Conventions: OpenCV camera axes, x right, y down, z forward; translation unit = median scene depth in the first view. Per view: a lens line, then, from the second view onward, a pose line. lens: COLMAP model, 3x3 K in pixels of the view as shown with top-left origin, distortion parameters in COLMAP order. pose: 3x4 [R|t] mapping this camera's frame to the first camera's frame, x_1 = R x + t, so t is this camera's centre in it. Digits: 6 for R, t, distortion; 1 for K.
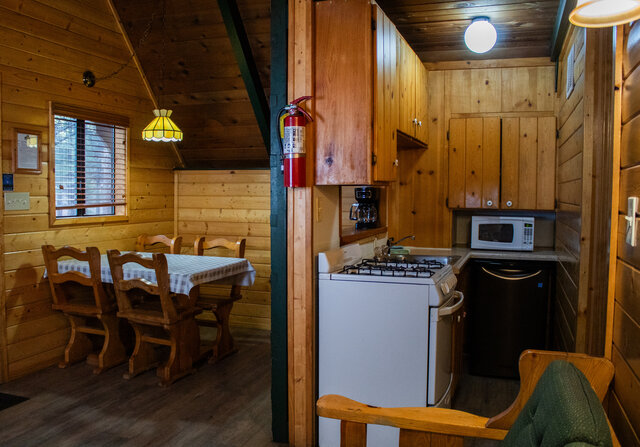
lens RADIAL K [[582.2, 0, 320.0], [0, 582.2, 223.5], [0, 0, 1]] dist [-0.069666, 0.006866]
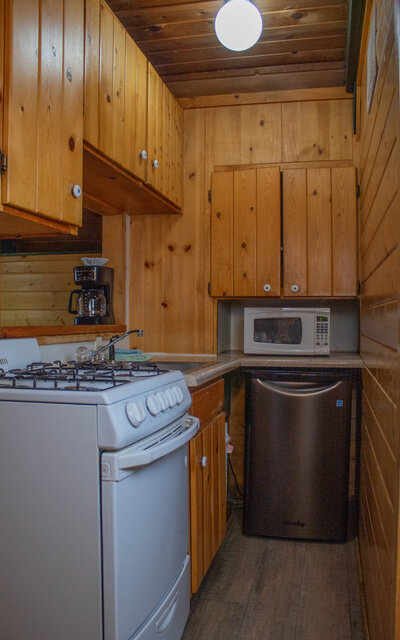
lens RADIAL K [[595.6, 0, 200.0], [0, 595.6, 320.0], [0, 0, 1]] dist [-0.095067, 0.004950]
pose [[0.993056, -0.008449, 0.117341, 0.126051], [0.013775, 0.998908, -0.044653, 0.034605], [-0.116836, 0.045959, 0.992087, 0.293060]]
